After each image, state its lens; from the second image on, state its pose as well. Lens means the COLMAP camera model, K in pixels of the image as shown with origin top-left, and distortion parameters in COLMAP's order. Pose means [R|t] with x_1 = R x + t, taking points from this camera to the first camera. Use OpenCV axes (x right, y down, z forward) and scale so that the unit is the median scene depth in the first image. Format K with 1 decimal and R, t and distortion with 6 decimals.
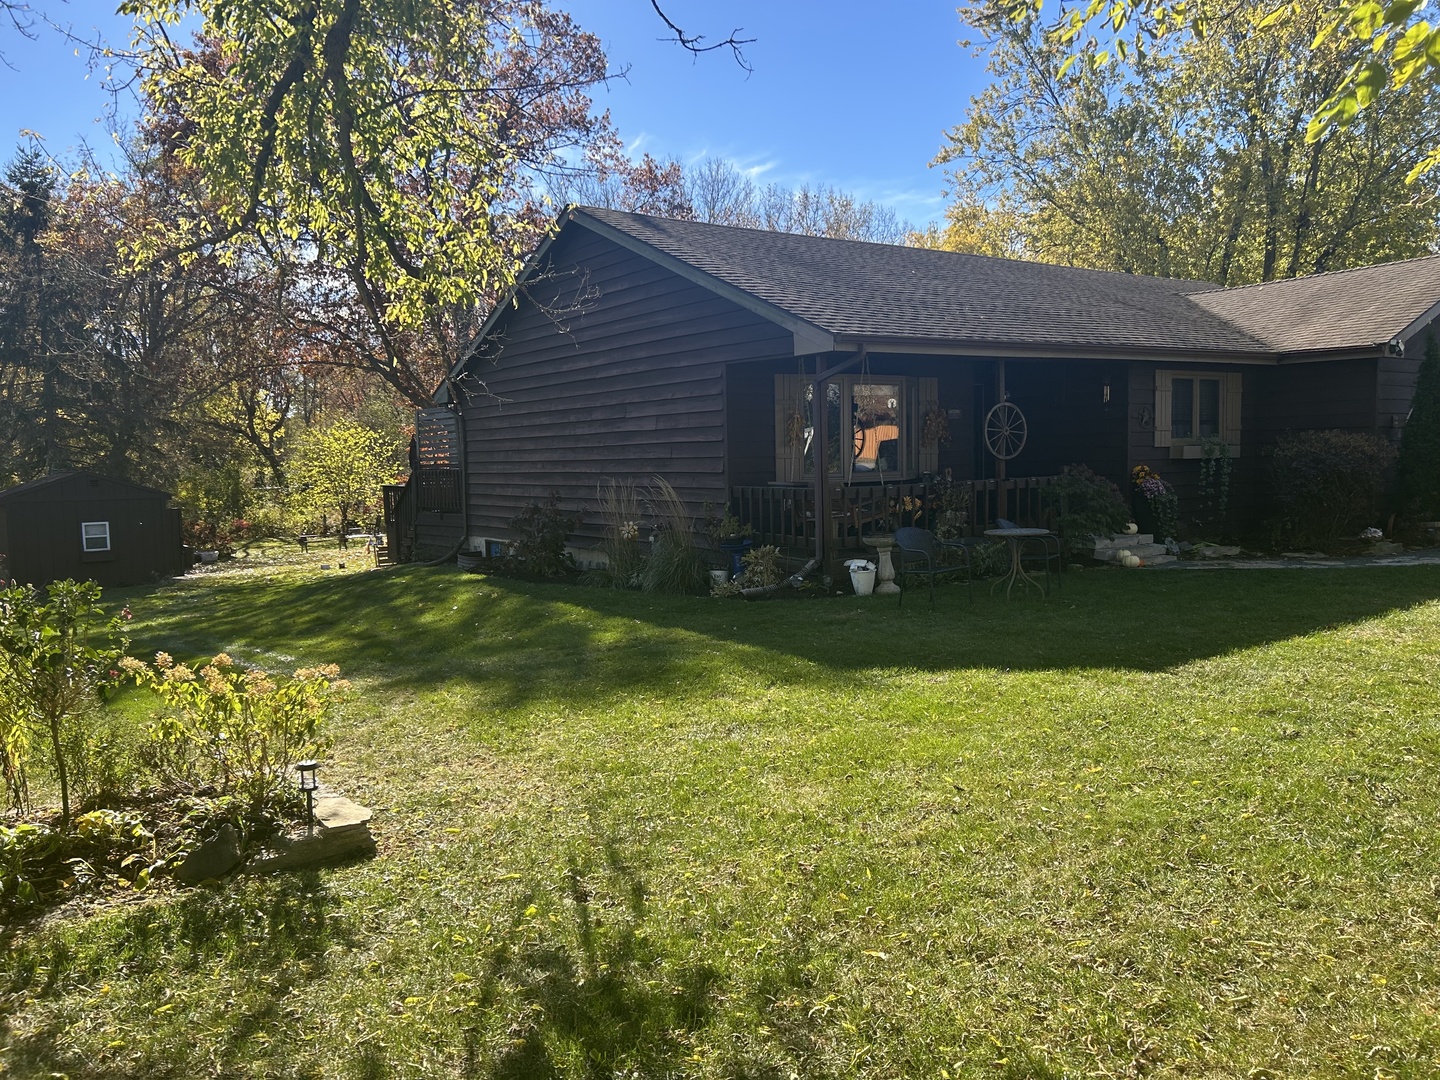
lens RADIAL K [[1077.9, 0, 720.7], [0, 1077.9, 538.4], [0, 0, 1]] dist [0.059971, -0.059638]
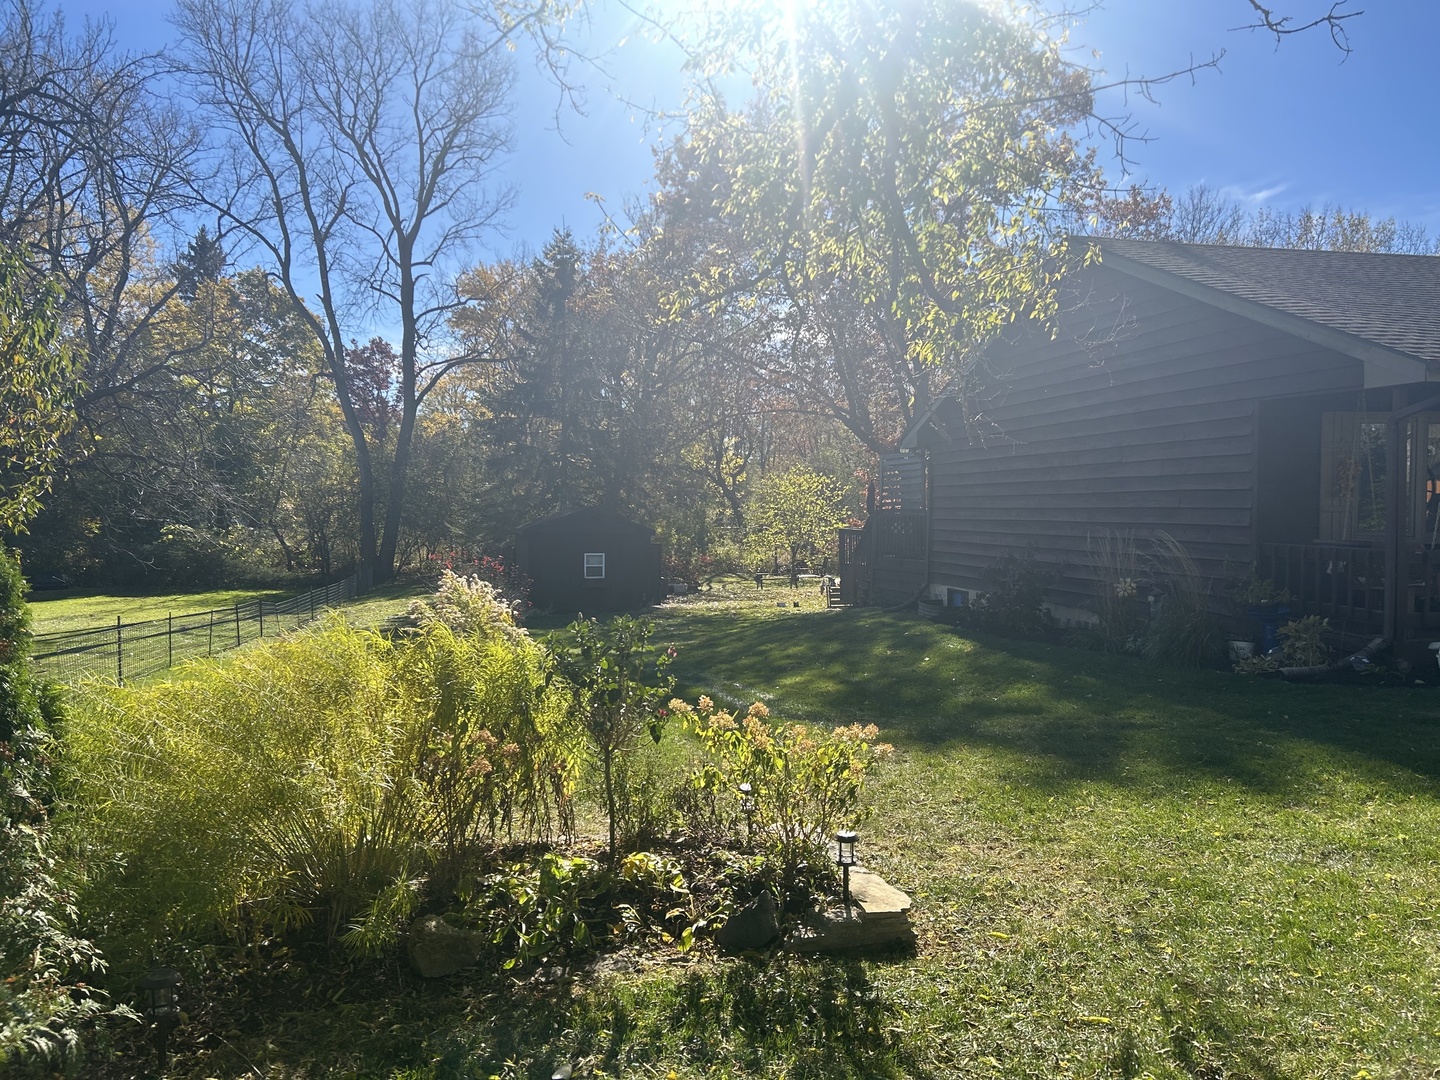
lens RADIAL K [[1067.6, 0, 722.2], [0, 1067.6, 533.3], [0, 0, 1]] dist [0.054599, -0.056694]
pose [[0.925069, 0.034754, -0.378206, -0.106621], [-0.052601, 0.997931, -0.036959, -0.004552], [0.376139, 0.054084, 0.924983, 0.086346]]
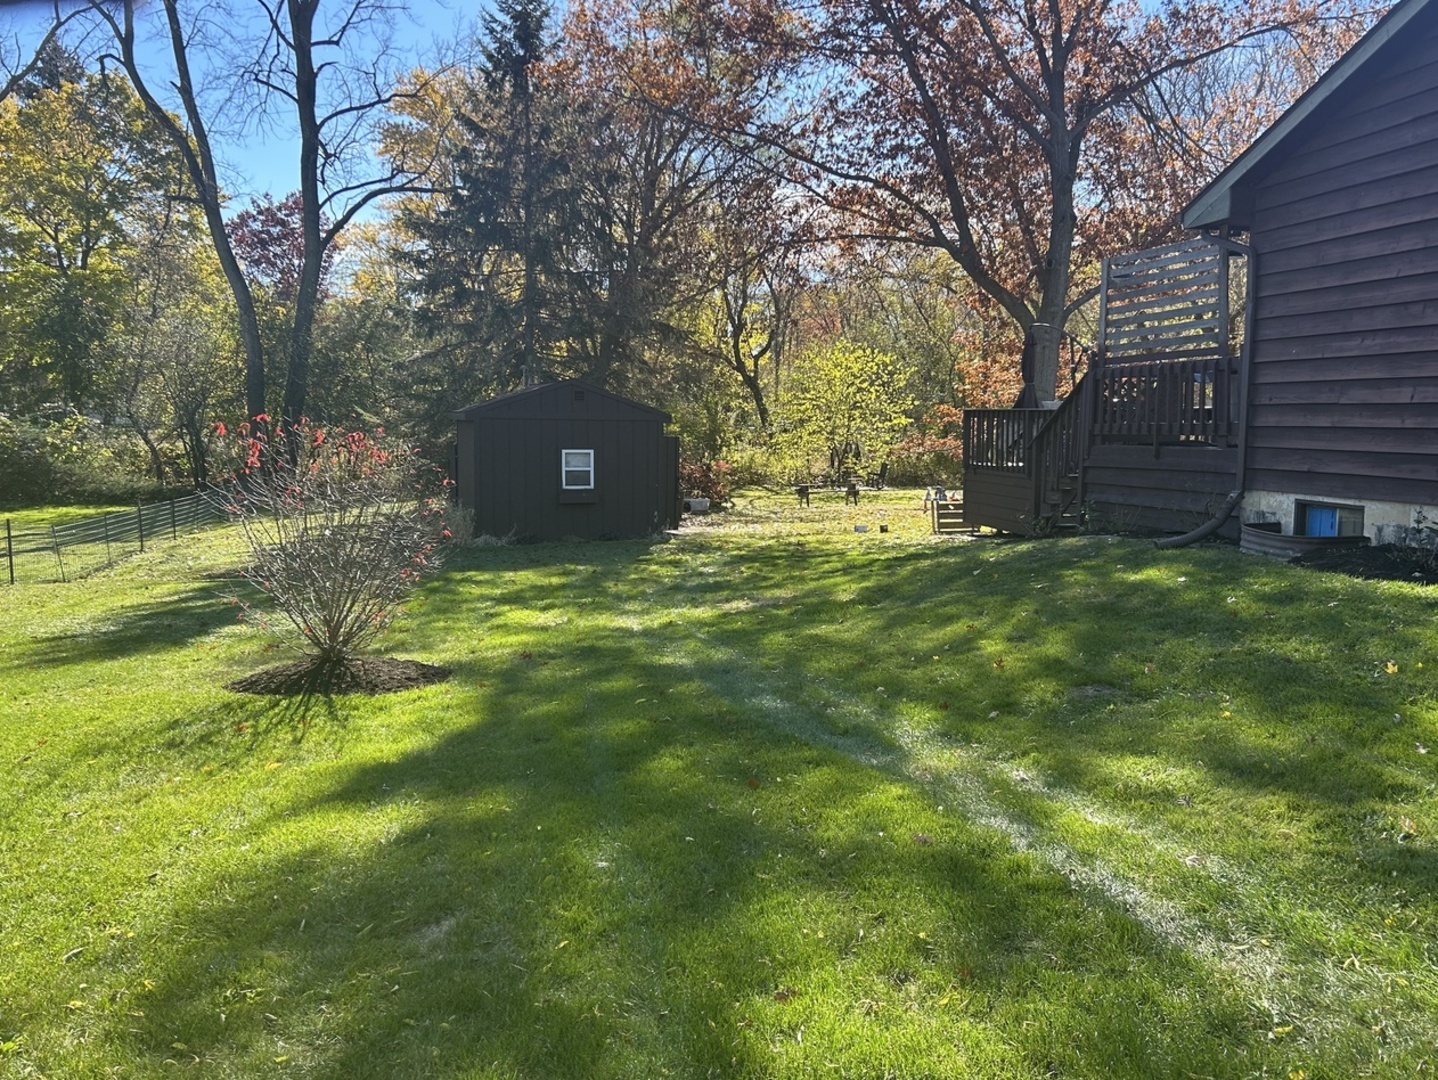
lens RADIAL K [[1089.4, 0, 717.9], [0, 1089.4, 514.8], [0, 0, 1]] dist [0.035617, 0.000972]
pose [[0.931453, 0.056216, -0.359493, -0.685690], [-0.052444, 0.998419, 0.020244, 0.027808], [0.360062, -0.000003, 0.932928, 1.097679]]
